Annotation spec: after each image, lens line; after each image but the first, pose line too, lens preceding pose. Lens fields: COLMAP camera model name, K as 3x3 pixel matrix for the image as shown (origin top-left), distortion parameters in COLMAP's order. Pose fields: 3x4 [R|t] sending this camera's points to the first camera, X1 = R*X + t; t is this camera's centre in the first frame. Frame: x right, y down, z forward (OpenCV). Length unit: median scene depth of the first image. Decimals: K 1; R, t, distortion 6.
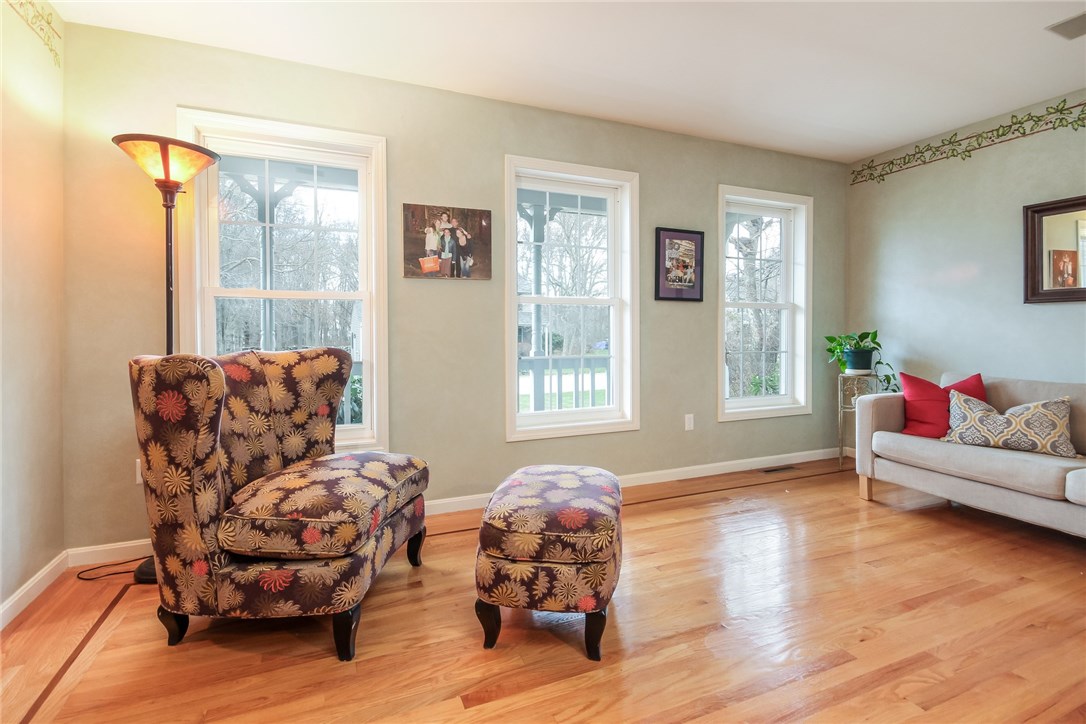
lens RADIAL K [[519.5, 0, 549.8], [0, 519.5, 332.7], [0, 0, 1]] dist [0.015459, -0.007636]
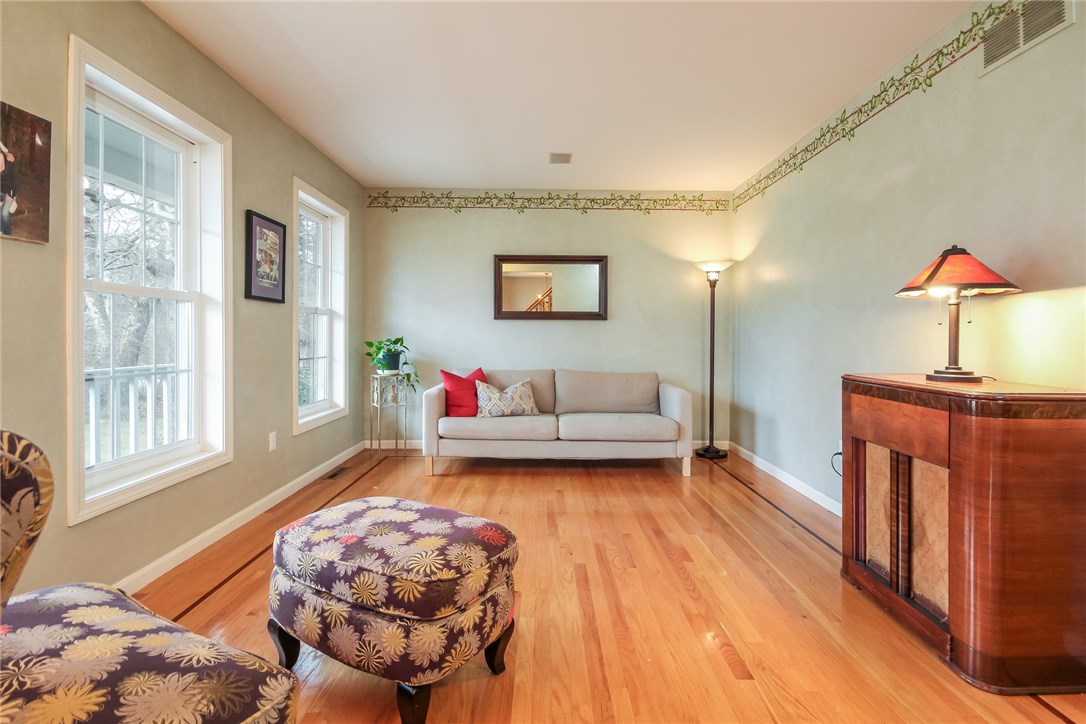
lens RADIAL K [[519.5, 0, 549.8], [0, 519.5, 332.7], [0, 0, 1]] dist [0.015459, -0.007636]
pose [[0.386044, 0.010628, 0.922419, -0.374797], [-0.004820, 0.999943, -0.009504, -0.003685], [-0.922468, -0.000777, 0.386074, 0.250019]]
